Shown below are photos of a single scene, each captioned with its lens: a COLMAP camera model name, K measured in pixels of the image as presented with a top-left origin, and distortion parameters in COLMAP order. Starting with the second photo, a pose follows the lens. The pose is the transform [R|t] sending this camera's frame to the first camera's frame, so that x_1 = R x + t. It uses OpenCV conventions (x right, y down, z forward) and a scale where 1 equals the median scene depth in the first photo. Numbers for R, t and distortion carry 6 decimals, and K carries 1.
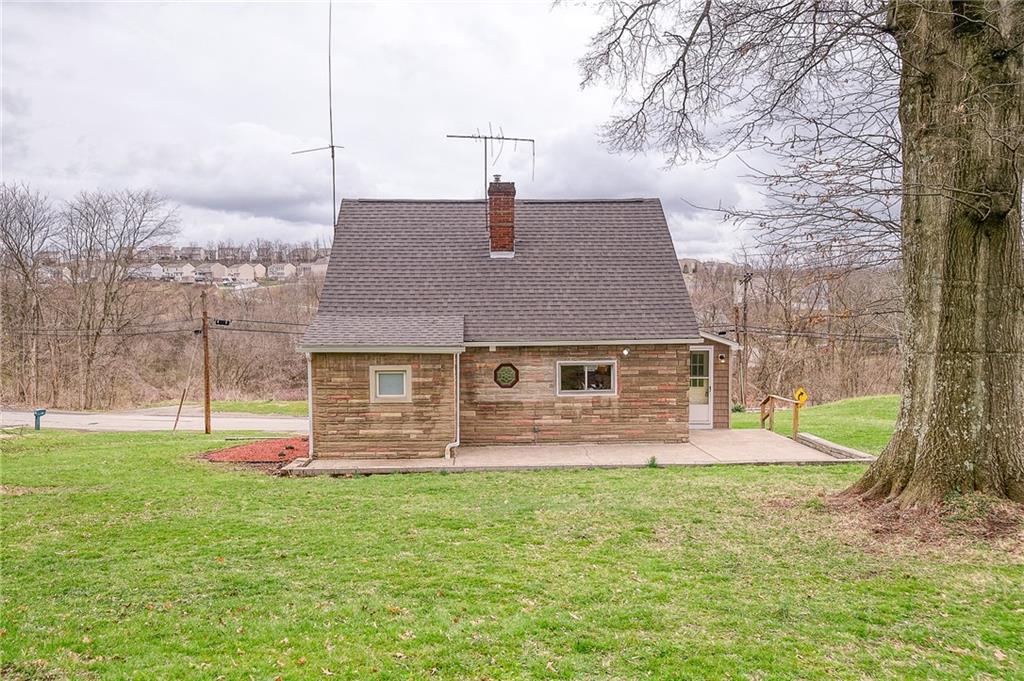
lens RADIAL K [[710.2, 0, 512.2], [0, 710.2, 340.6], [0, 0, 1]] dist [0.002936, 0.000133]
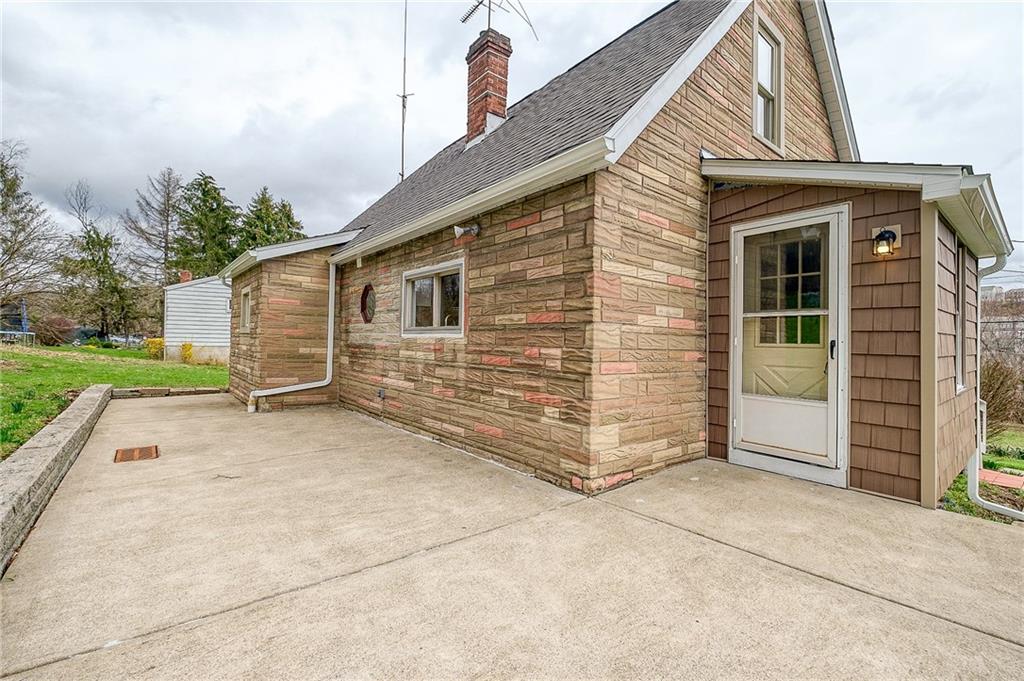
lens RADIAL K [[445.6, 0, 512.7], [0, 445.6, 338.5], [0, 0, 1]] dist [0.007670, -0.002415]
pose [[0.592877, 0.010152, -0.805229, 0.385770], [-0.054047, 0.998168, -0.027210, 0.083478], [0.803477, 0.059652, 0.592339, 0.860164]]
